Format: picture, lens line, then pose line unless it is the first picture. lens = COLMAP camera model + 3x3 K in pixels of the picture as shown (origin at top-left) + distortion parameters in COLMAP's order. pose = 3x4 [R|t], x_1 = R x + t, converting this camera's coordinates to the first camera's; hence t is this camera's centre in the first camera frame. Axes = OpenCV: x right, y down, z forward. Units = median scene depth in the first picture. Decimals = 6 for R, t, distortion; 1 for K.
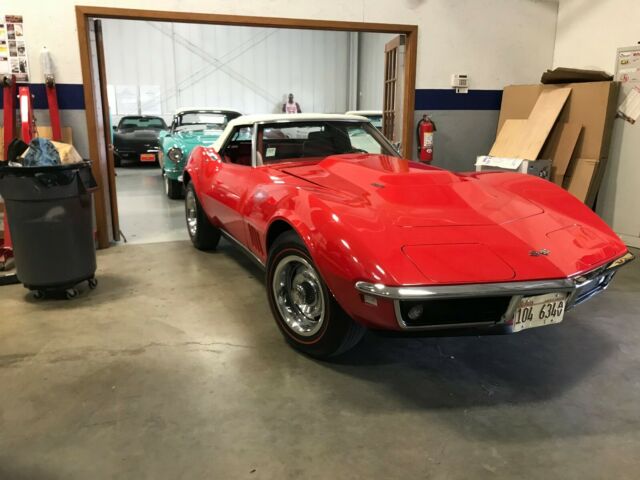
lens RADIAL K [[519.3, 0, 320.0], [0, 519.3, 240.0], [0, 0, 1]] dist [0.039536, -0.050102]
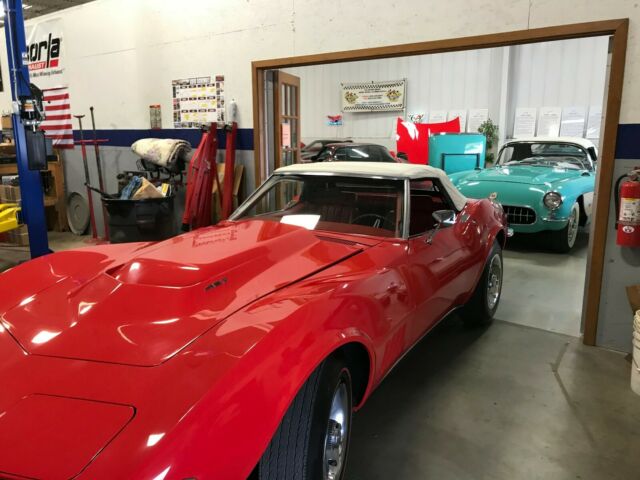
lens RADIAL K [[519.3, 0, 320.0], [0, 519.3, 240.0], [0, 0, 1]] dist [0.039536, -0.050102]
pose [[0.565134, 0.165695, -0.808189, 0.612985], [-0.192388, 0.979083, 0.066202, -0.166863], [0.802253, 0.118073, 0.585191, 0.490445]]
